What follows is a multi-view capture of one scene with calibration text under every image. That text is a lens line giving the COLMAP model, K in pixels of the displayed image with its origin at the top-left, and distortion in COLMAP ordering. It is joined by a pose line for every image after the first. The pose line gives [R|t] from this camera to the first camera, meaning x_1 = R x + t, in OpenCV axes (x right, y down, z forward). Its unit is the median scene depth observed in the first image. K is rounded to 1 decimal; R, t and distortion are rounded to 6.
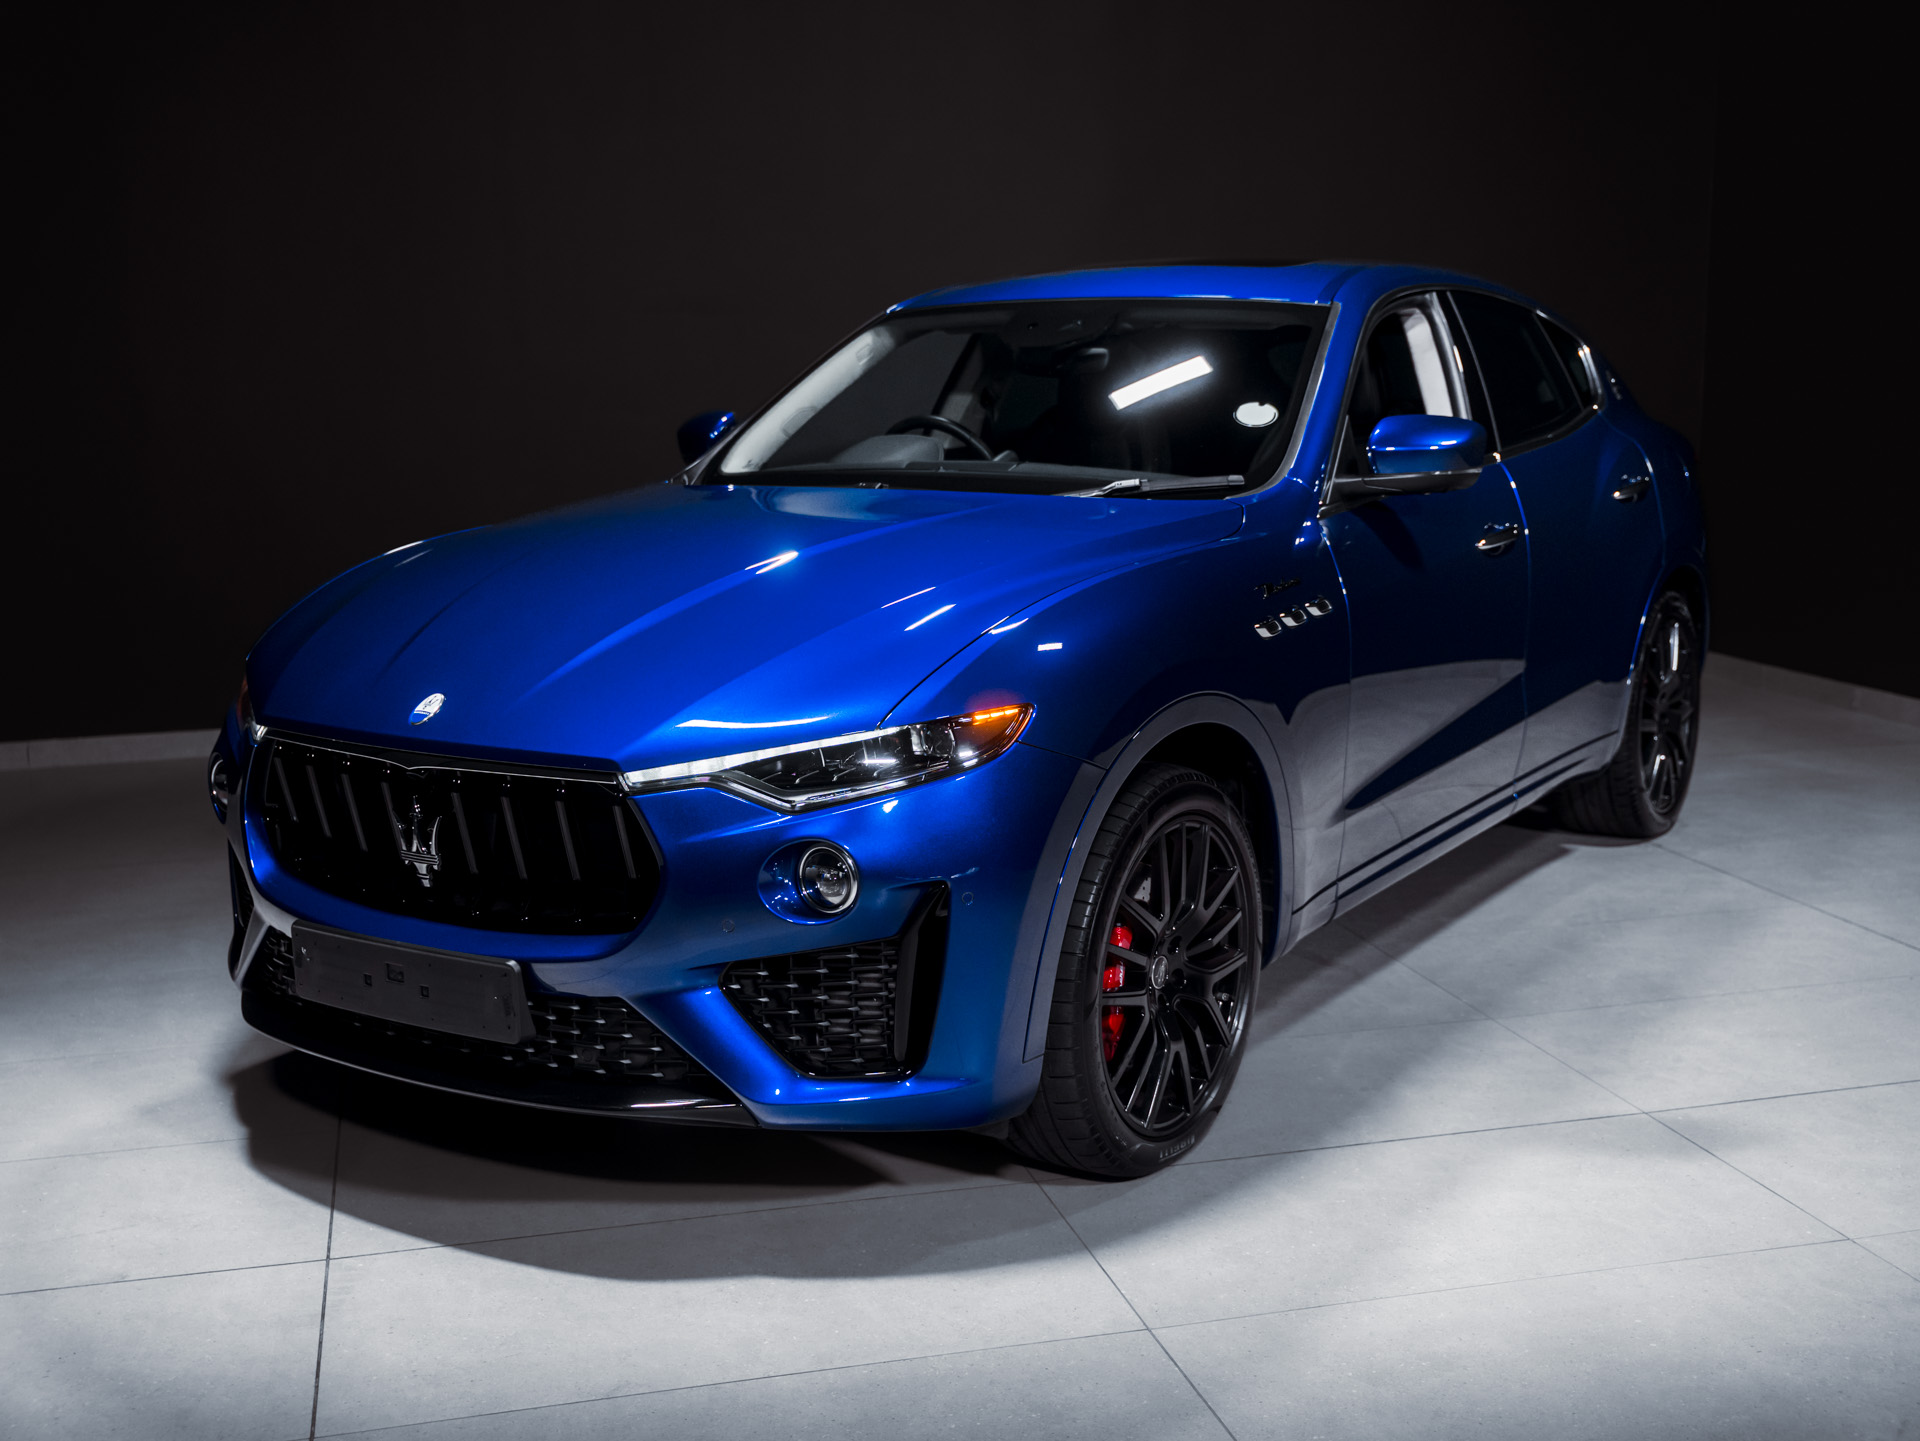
lens RADIAL K [[1945.8, 0, 962.3], [0, 1945.8, 727.1], [0, 0, 1]] dist [-0.011547, 0.000000]
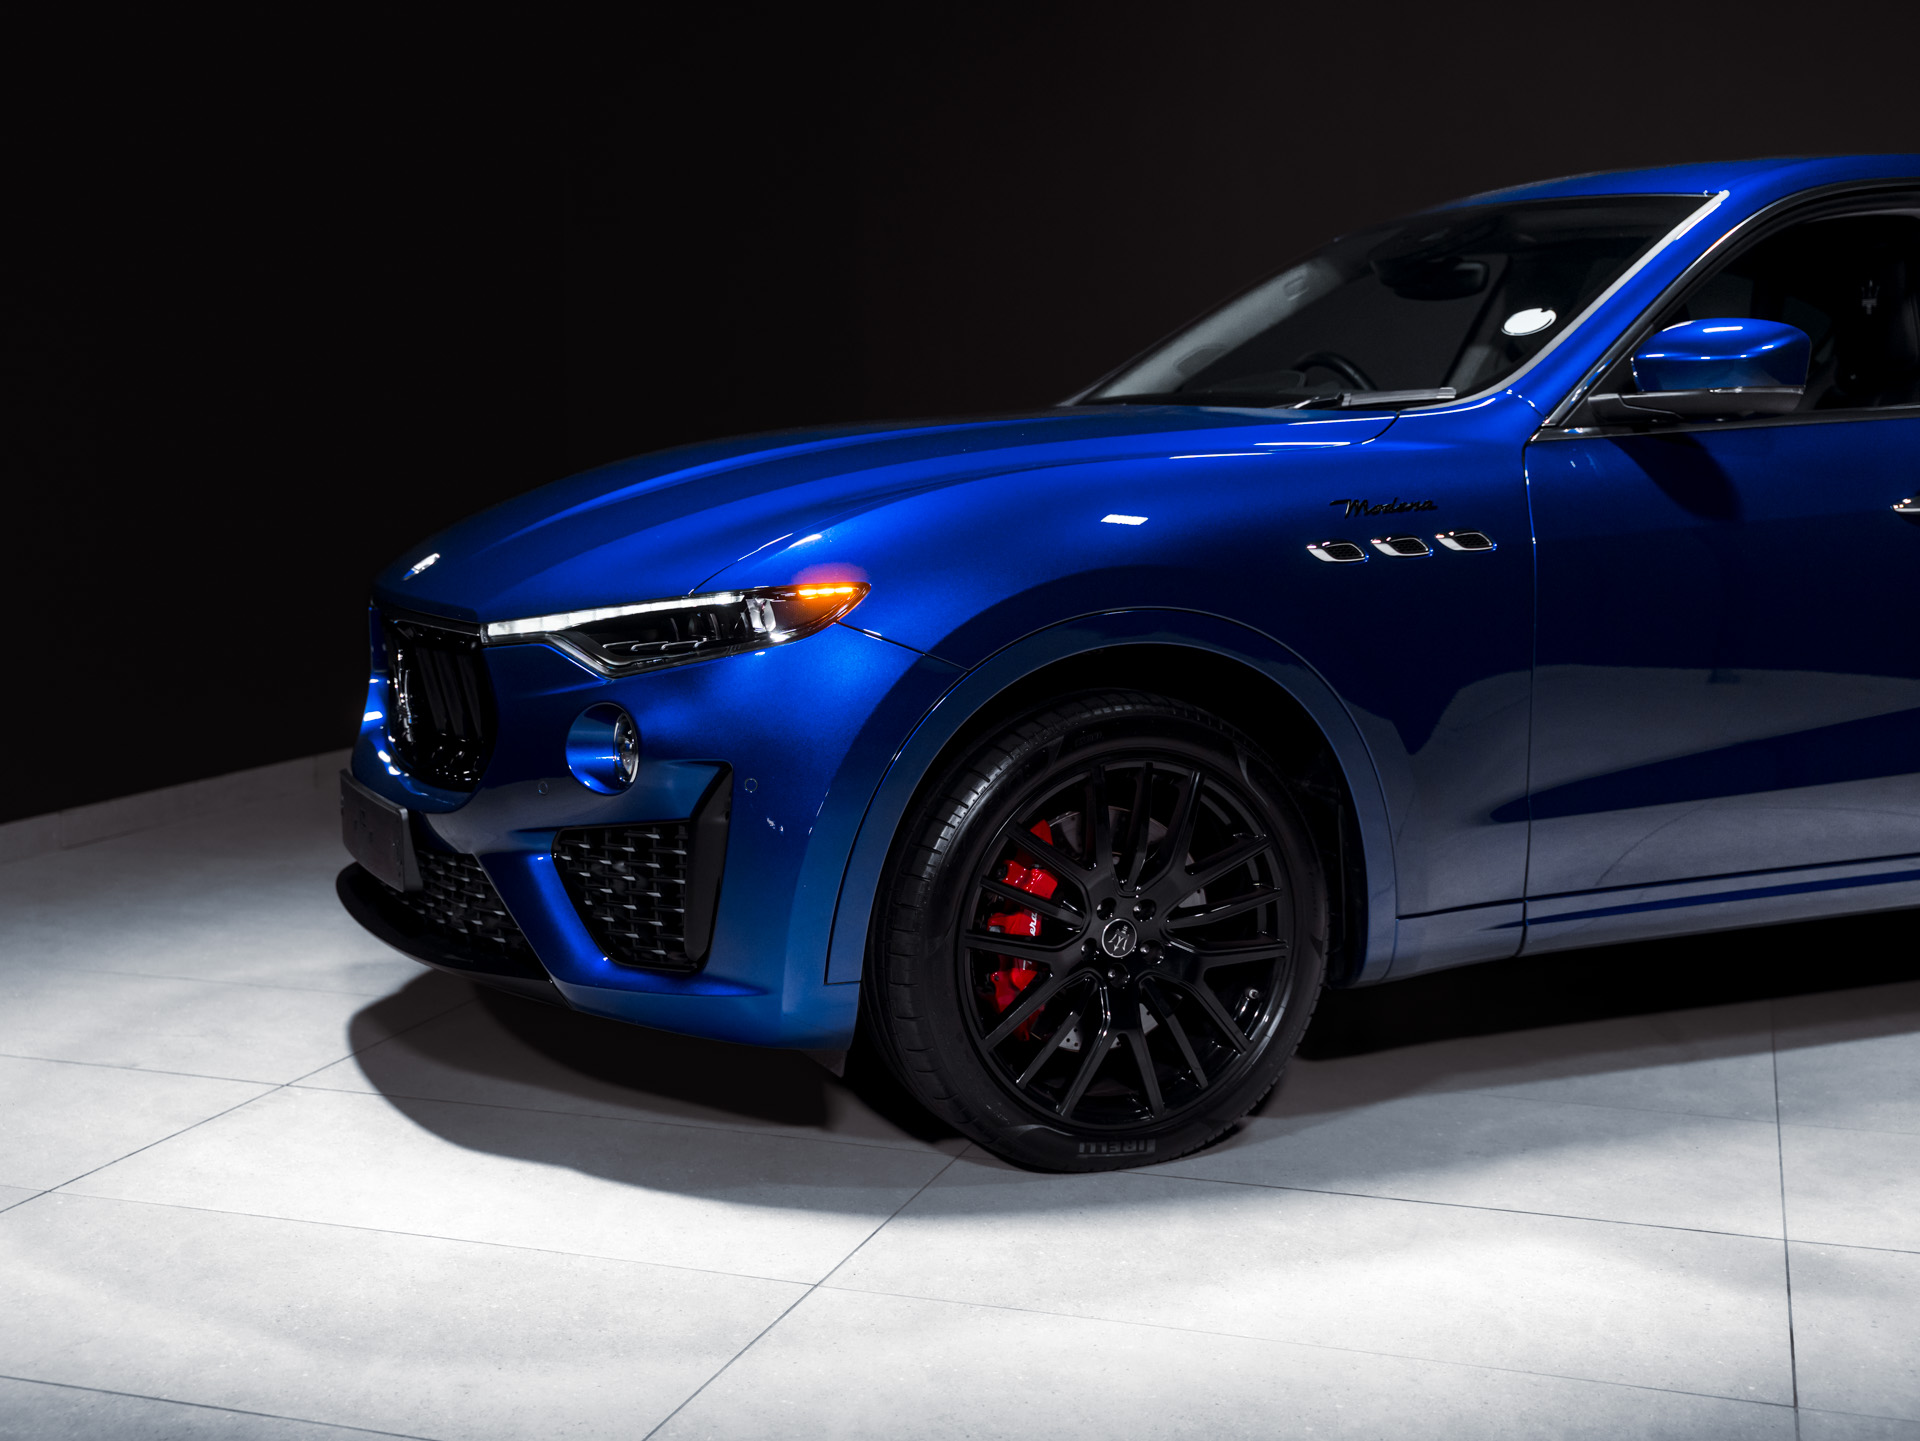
lens RADIAL K [[2194.5, 0, 959.9], [0, 2194.5, 713.9], [0, 0, 1]] dist [0.003873, 0.000000]
pose [[0.865558, 0.082130, -0.494029, 0.553876], [-0.107781, 0.993894, -0.023606, 0.064778], [0.489074, 0.073679, 0.869125, 0.141265]]
